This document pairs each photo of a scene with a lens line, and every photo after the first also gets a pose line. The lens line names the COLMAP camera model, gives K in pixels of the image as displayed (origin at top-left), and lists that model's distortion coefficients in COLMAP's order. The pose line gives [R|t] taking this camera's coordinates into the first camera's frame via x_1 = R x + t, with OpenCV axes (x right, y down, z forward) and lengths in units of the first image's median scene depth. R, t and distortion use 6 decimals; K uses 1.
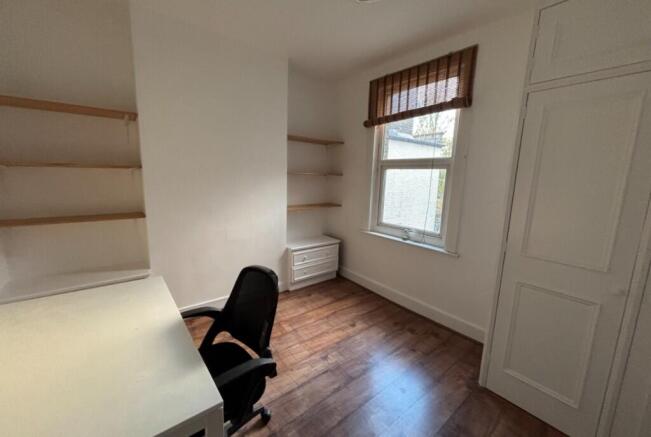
lens RADIAL K [[263.7, 0, 325.5], [0, 263.7, 218.5], [0, 0, 1]] dist [-0.000468, -0.000083]
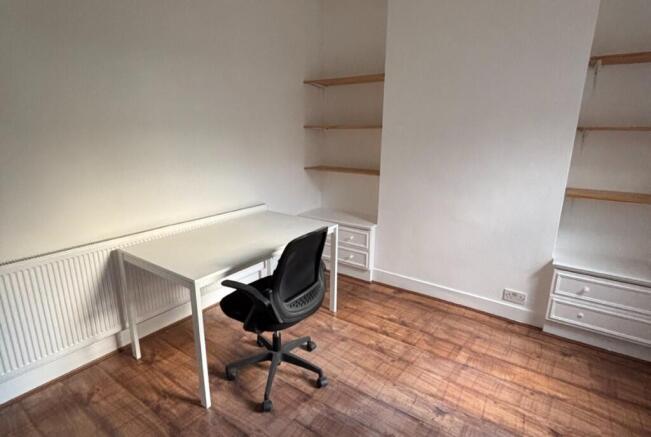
lens RADIAL K [[350.2, 0, 325.5], [0, 350.2, 218.5], [0, 0, 1]] dist [0.004591, 0.001033]
pose [[0.275832, 0.214071, -0.937065, 0.544712], [-0.160468, 0.971459, 0.174693, -0.041376], [0.947717, 0.102183, 0.302311, 0.354810]]
